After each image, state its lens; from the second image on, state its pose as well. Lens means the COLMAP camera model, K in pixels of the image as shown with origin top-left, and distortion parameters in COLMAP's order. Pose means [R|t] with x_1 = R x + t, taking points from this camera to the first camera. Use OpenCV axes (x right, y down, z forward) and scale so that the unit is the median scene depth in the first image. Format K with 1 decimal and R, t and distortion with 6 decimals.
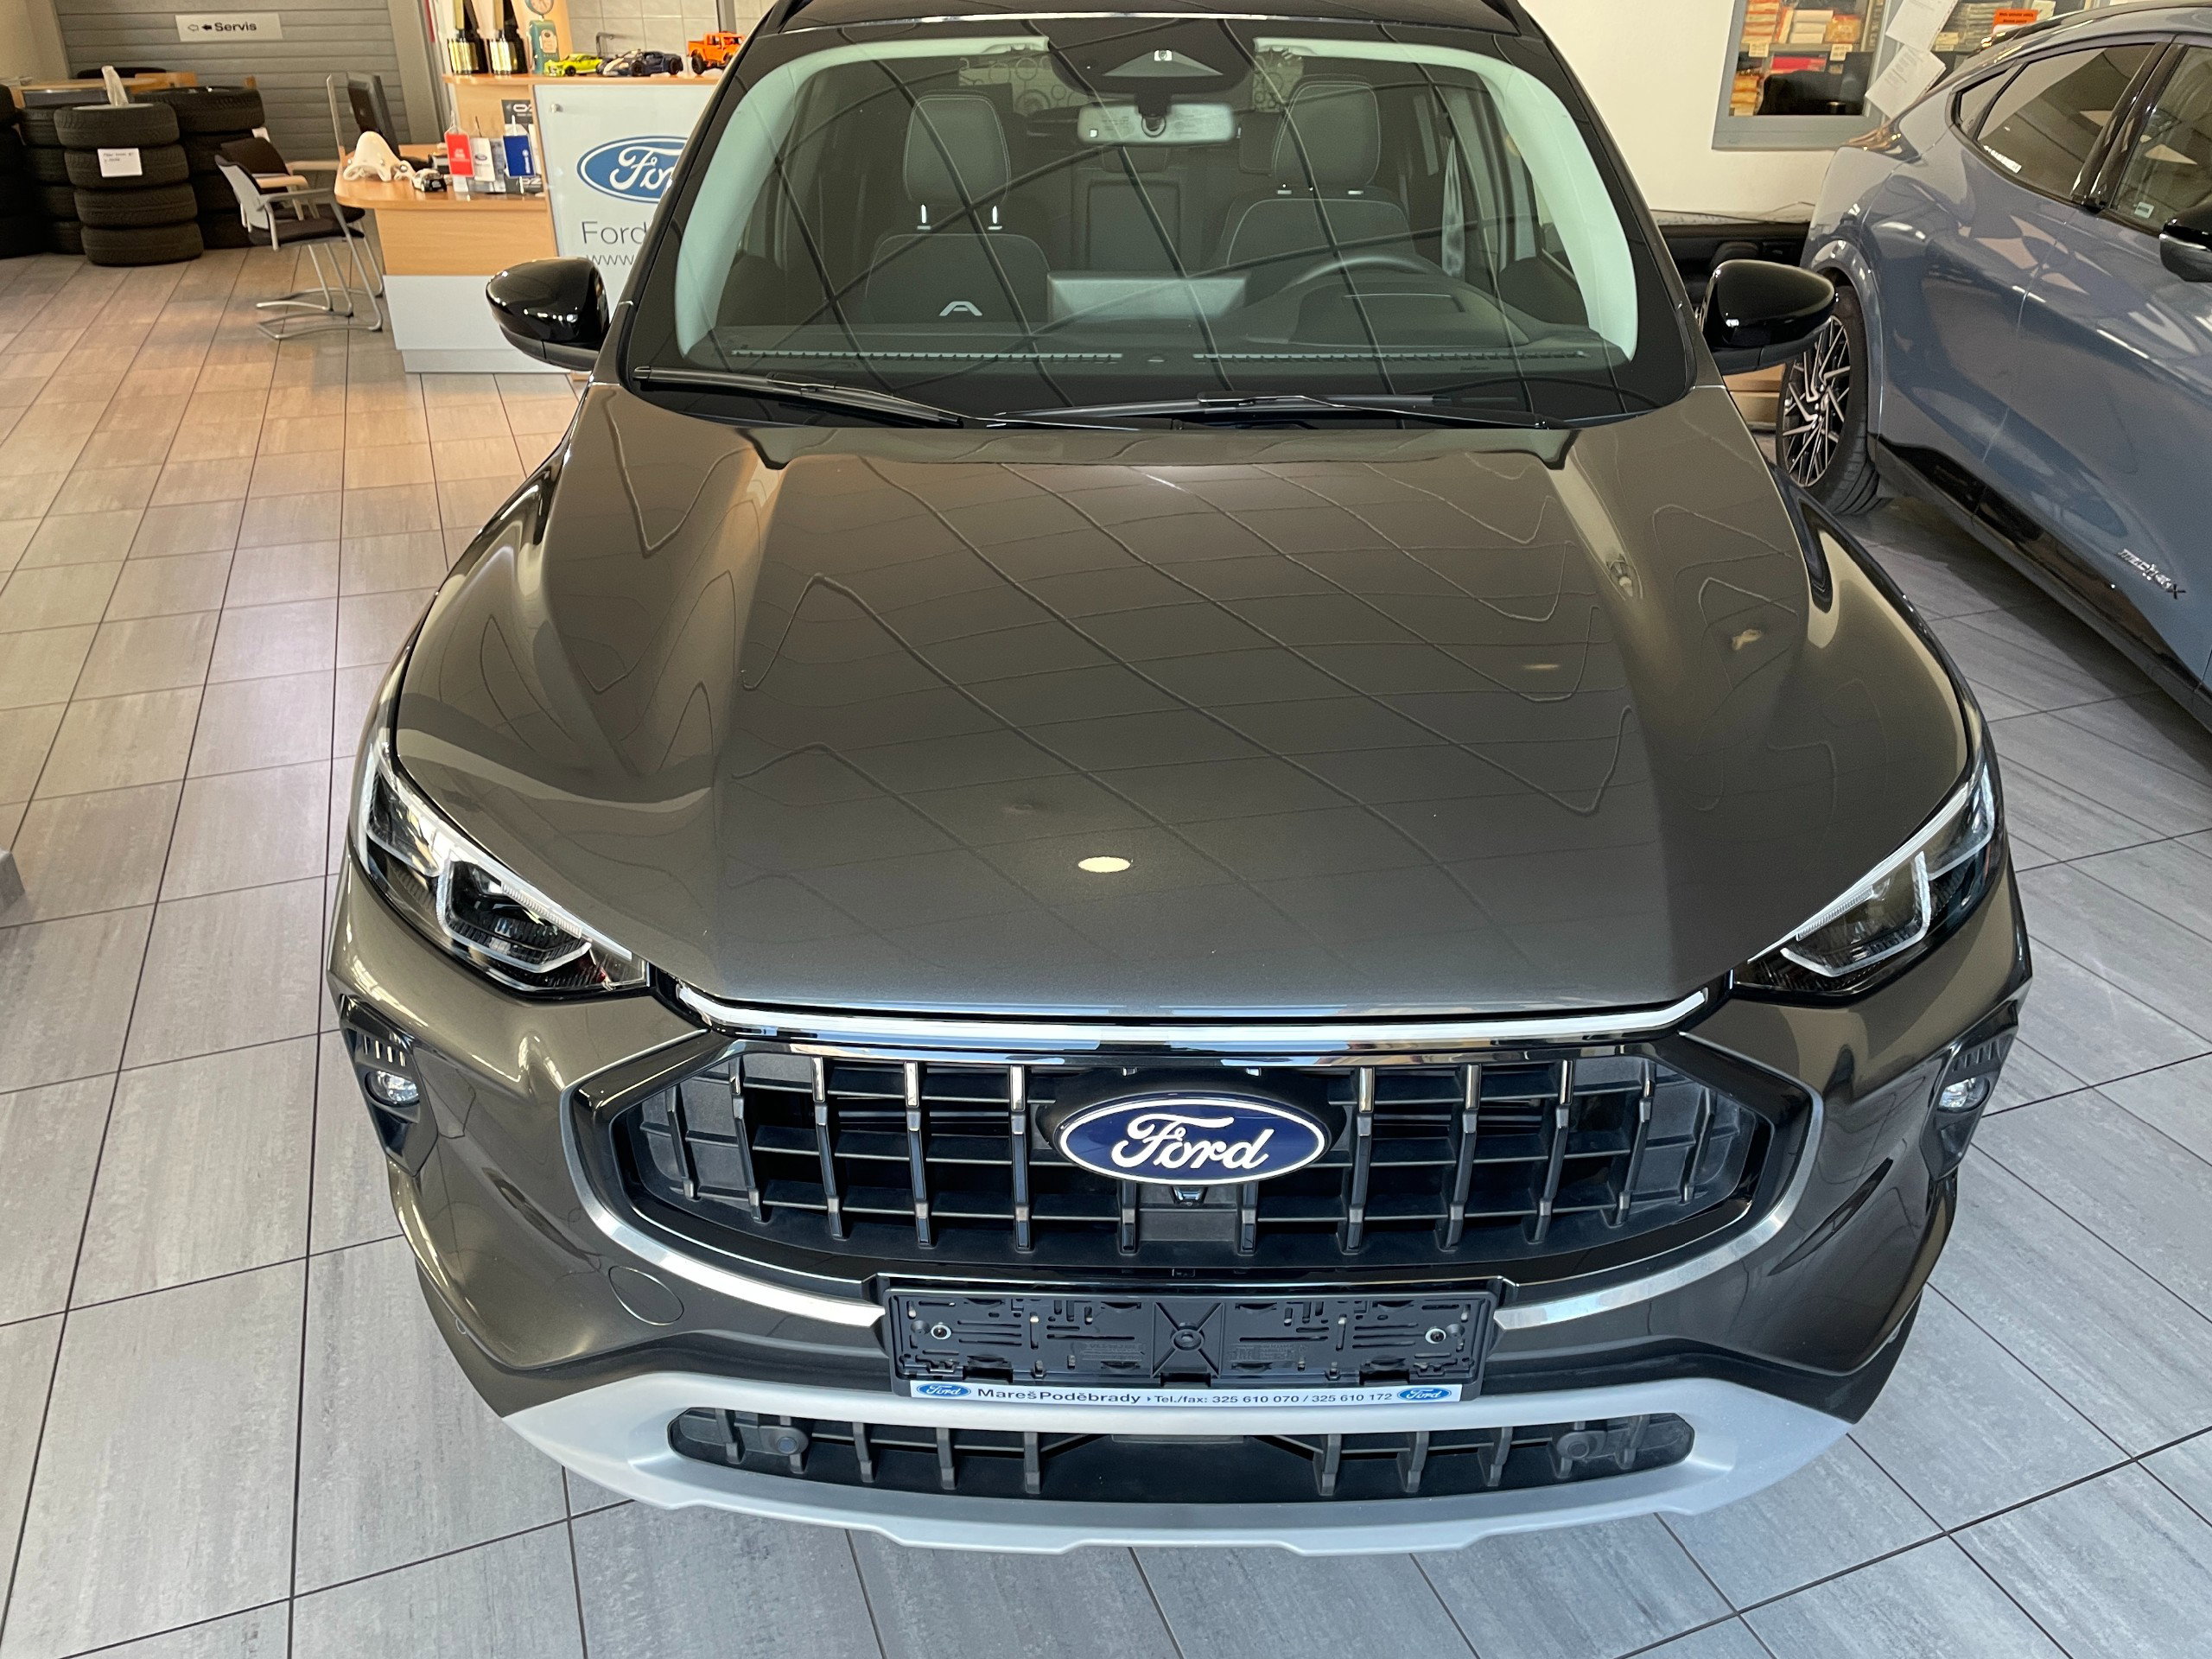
lens RADIAL K [[1670.5, 0, 1095.9], [0, 1670.5, 818.1], [0, 0, 1]] dist [0.092090, -0.119936]
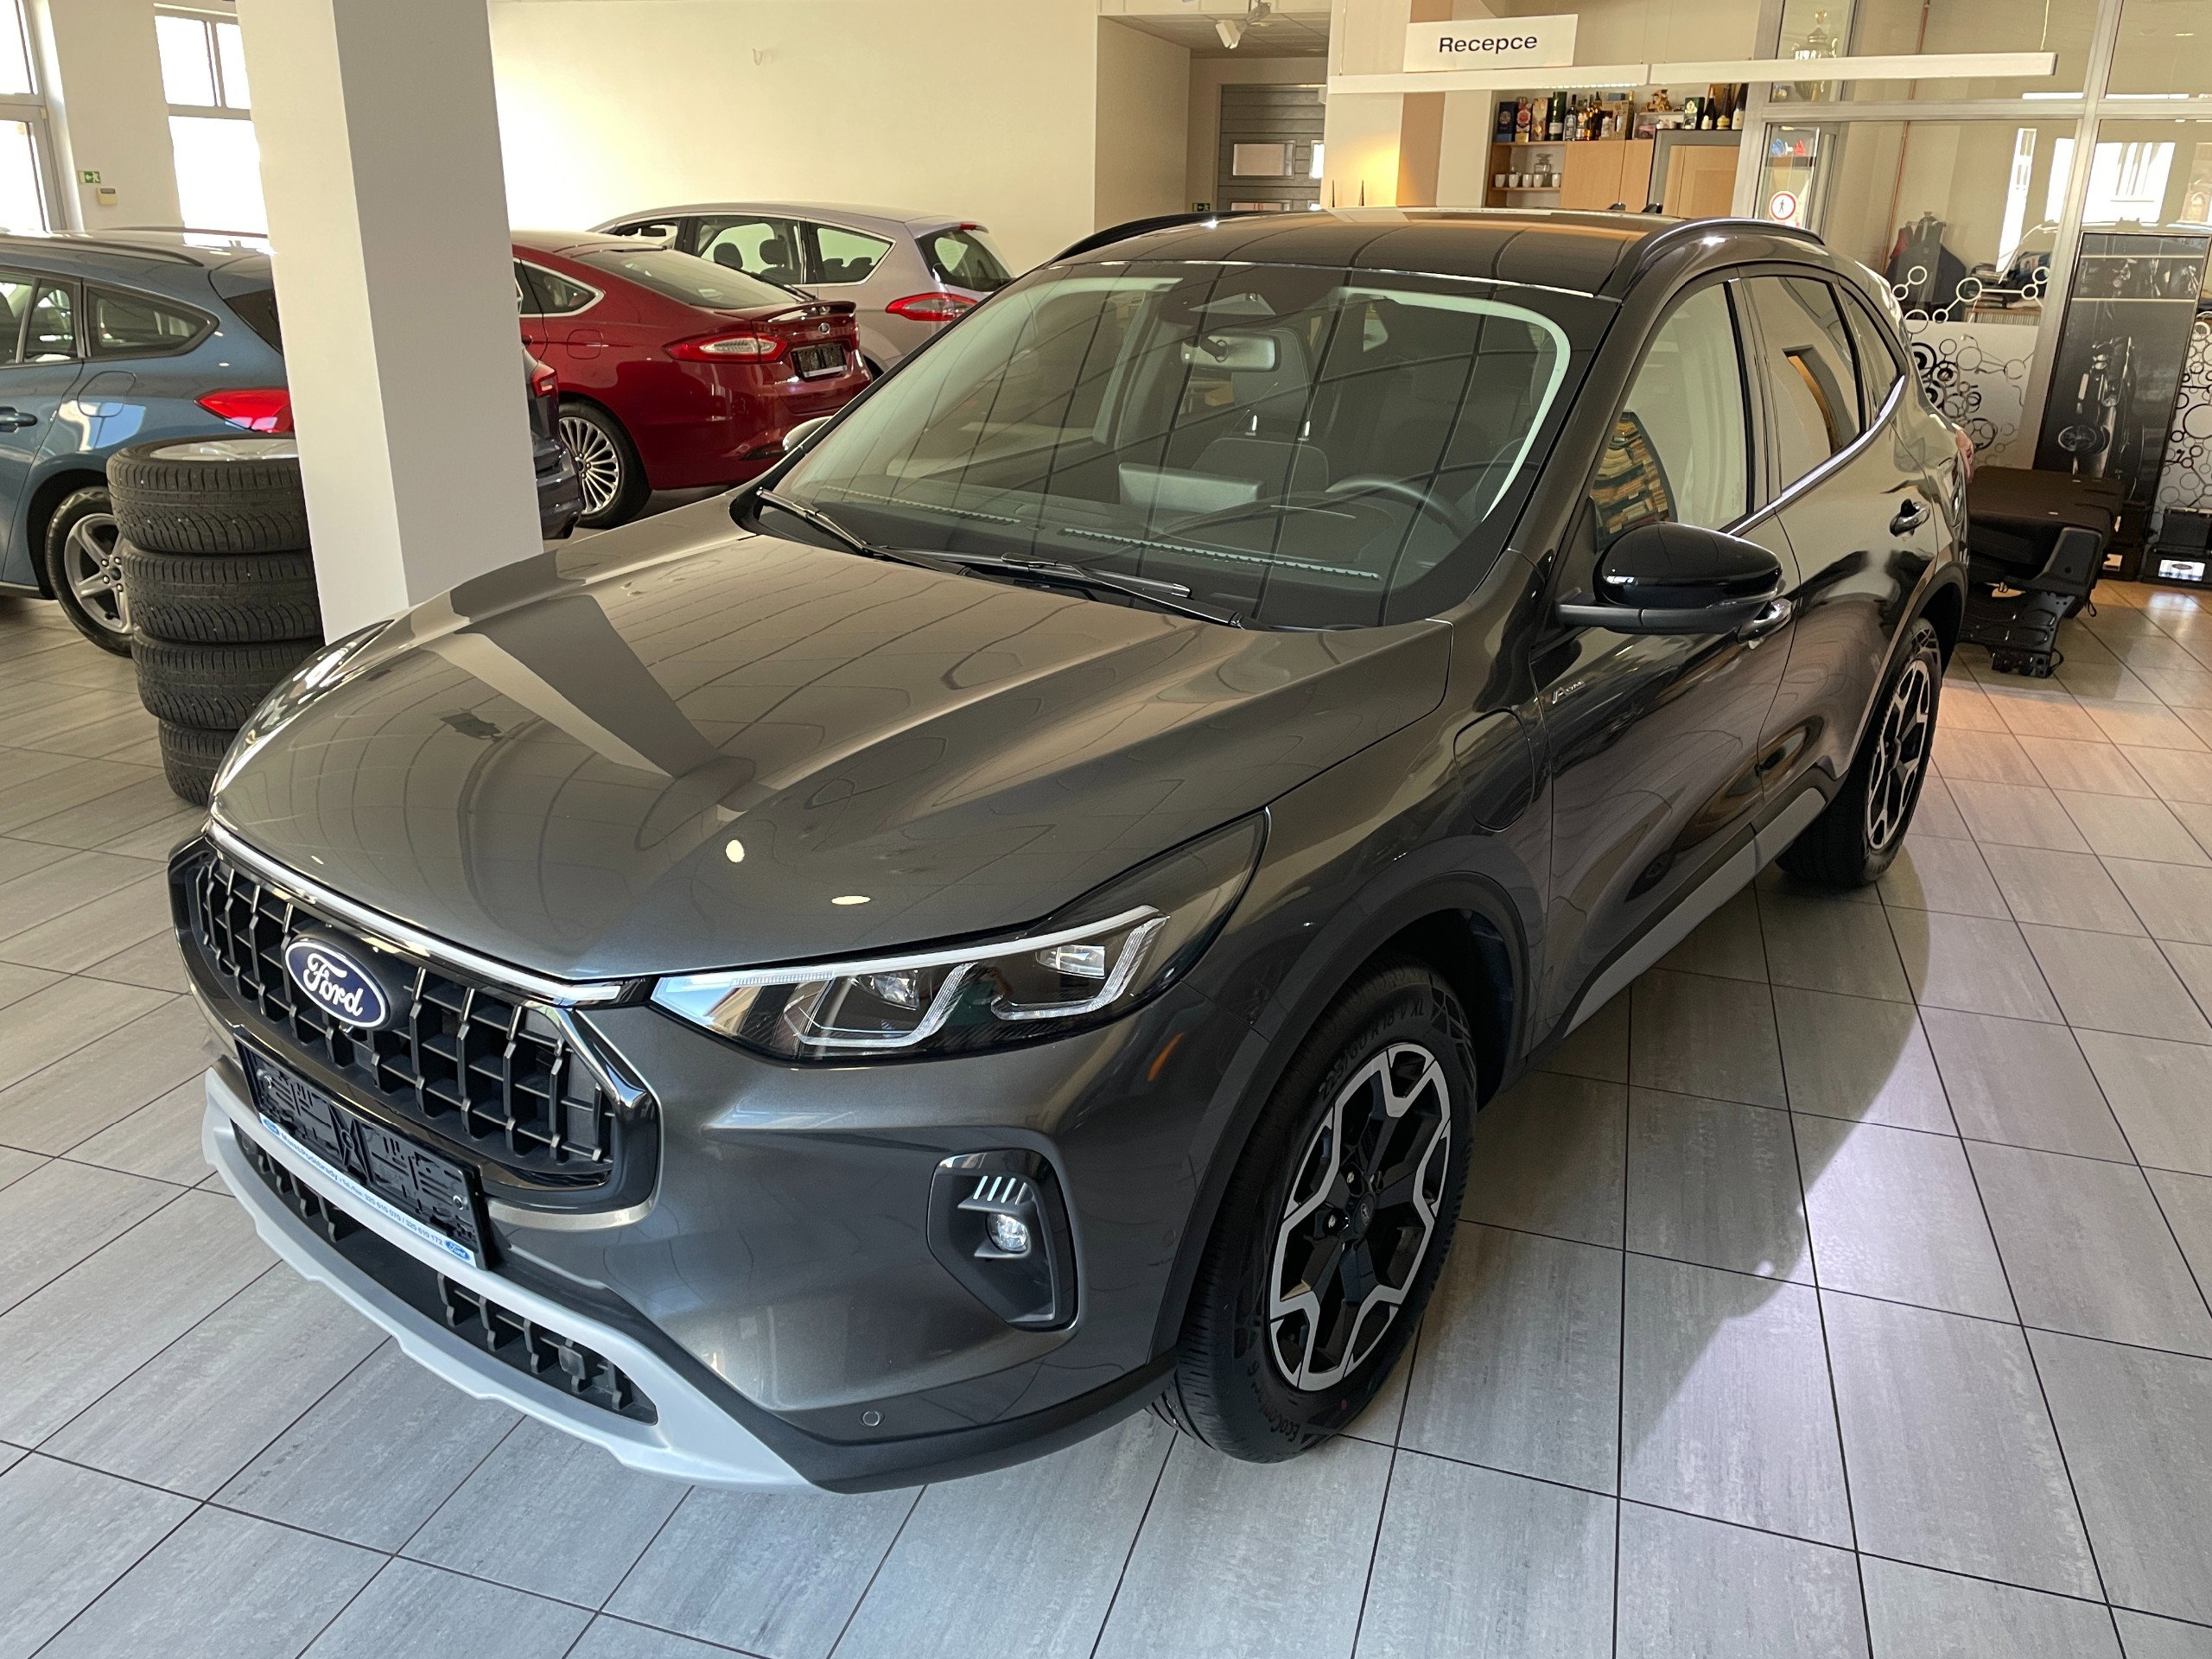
lens RADIAL K [[1670.5, 0, 1095.9], [0, 1670.5, 818.1], [0, 0, 1]] dist [0.092090, -0.119936]
pose [[0.780931, 0.219350, -0.584835, 1.352591], [-0.293199, 0.955477, -0.033146, -0.080687], [0.551526, 0.197358, 0.810475, 0.166518]]
